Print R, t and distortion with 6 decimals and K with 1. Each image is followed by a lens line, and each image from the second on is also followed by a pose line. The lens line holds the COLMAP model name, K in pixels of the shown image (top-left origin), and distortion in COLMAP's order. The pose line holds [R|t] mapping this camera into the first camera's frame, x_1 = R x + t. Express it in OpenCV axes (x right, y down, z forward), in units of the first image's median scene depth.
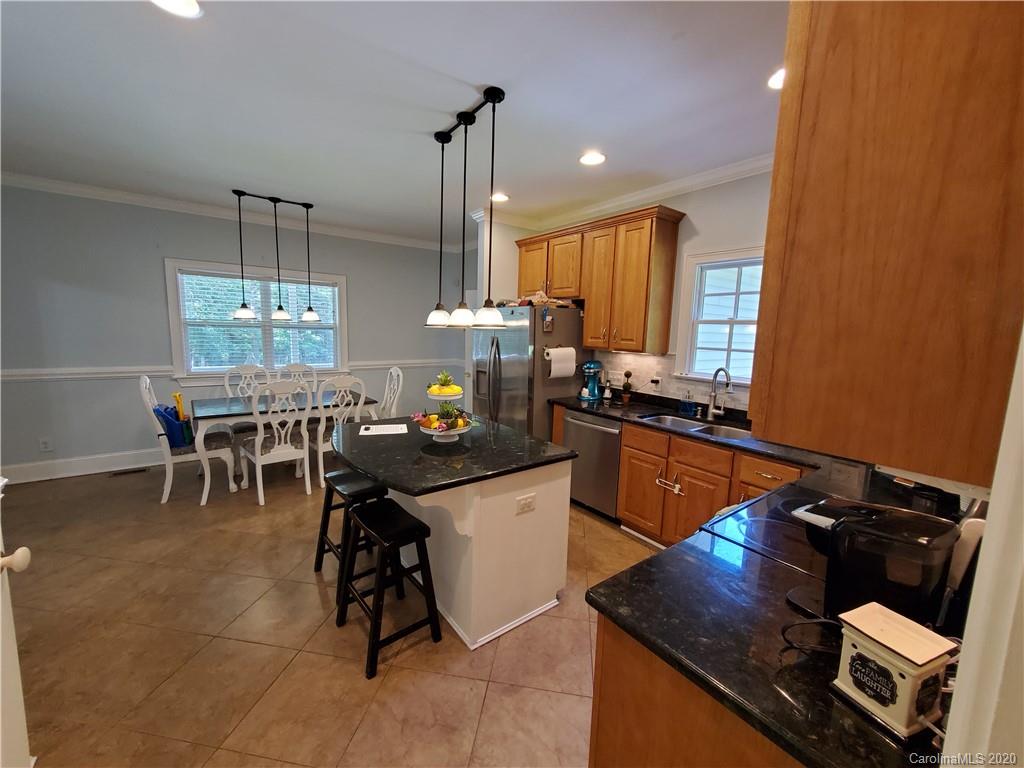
lens RADIAL K [[404.8, 0, 509.6], [0, 404.8, 382.1], [0, 0, 1]] dist [0.003560, -0.001341]
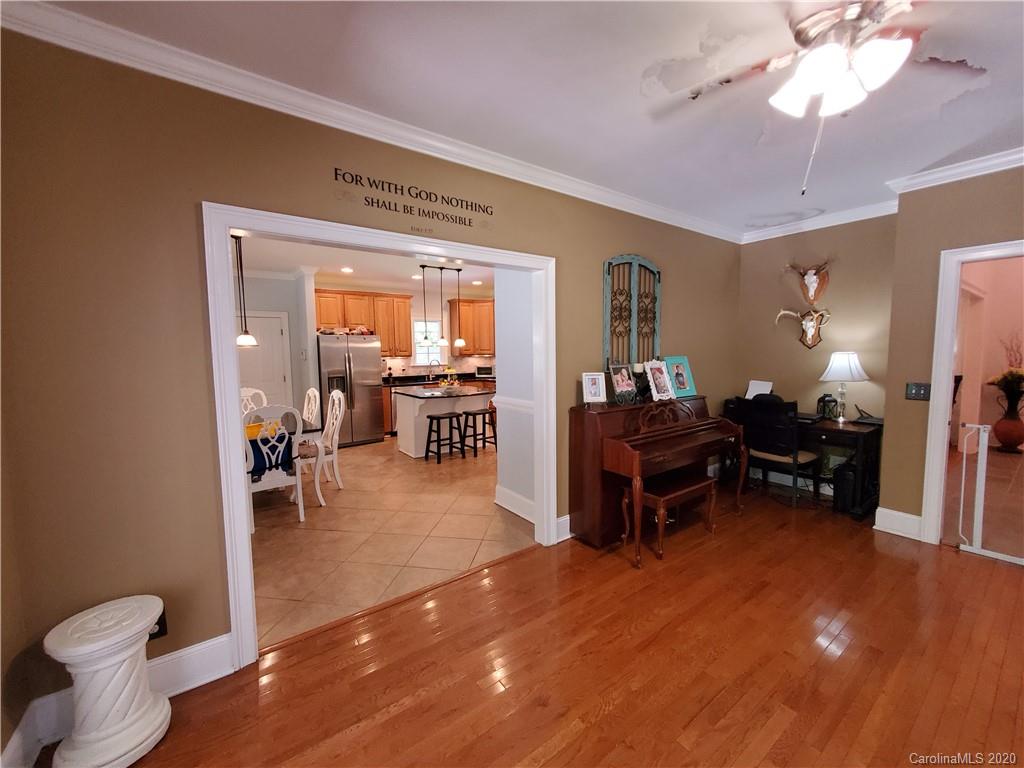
lens RADIAL K [[404.8, 0, 507.8], [0, 404.8, 383.1], [0, 0, 1]] dist [0.003560, -0.001341]
pose [[0.012307, -0.112791, 0.993543, -1.904655], [0.148514, 0.982803, 0.109732, -0.091745], [-0.988834, 0.146204, 0.028847, 0.402958]]
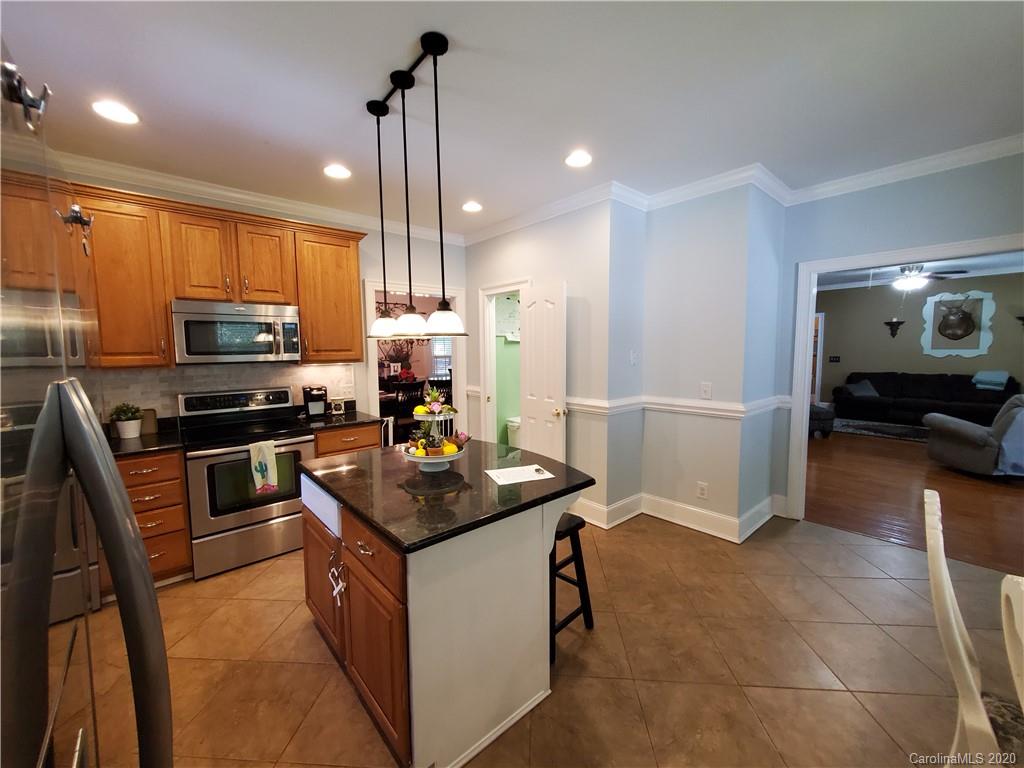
lens RADIAL K [[404.8, 0, 513.9], [0, 404.8, 377.8], [0, 0, 1]] dist [0.003560, -0.001341]
pose [[-0.996724, -0.013855, -0.079679, -0.184679], [-0.030019, 0.978214, 0.205419, -0.163869], [0.075097, 0.207138, -0.975425, 1.302100]]
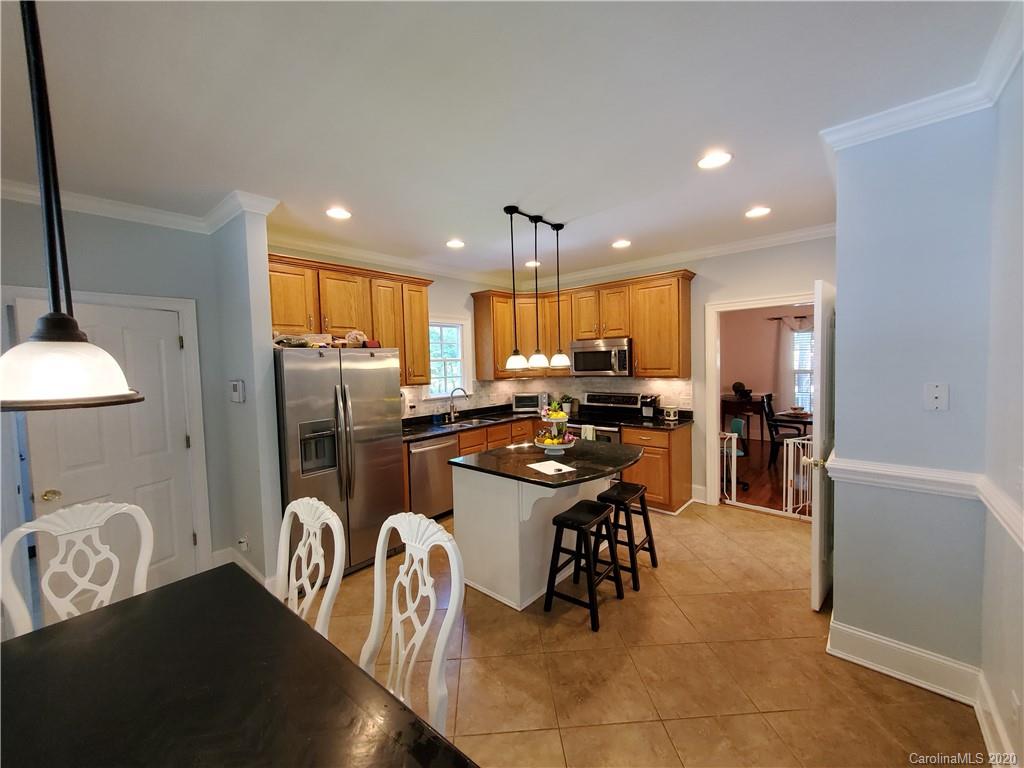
lens RADIAL K [[404.8, 0, 506.8], [0, 404.8, 383.7], [0, 0, 1]] dist [0.003560, -0.001341]
pose [[-0.200115, -0.078879, 0.976592, -0.998655], [0.152090, 0.982171, 0.110495, -0.178424], [-0.967896, 0.170642, -0.184551, 0.973795]]
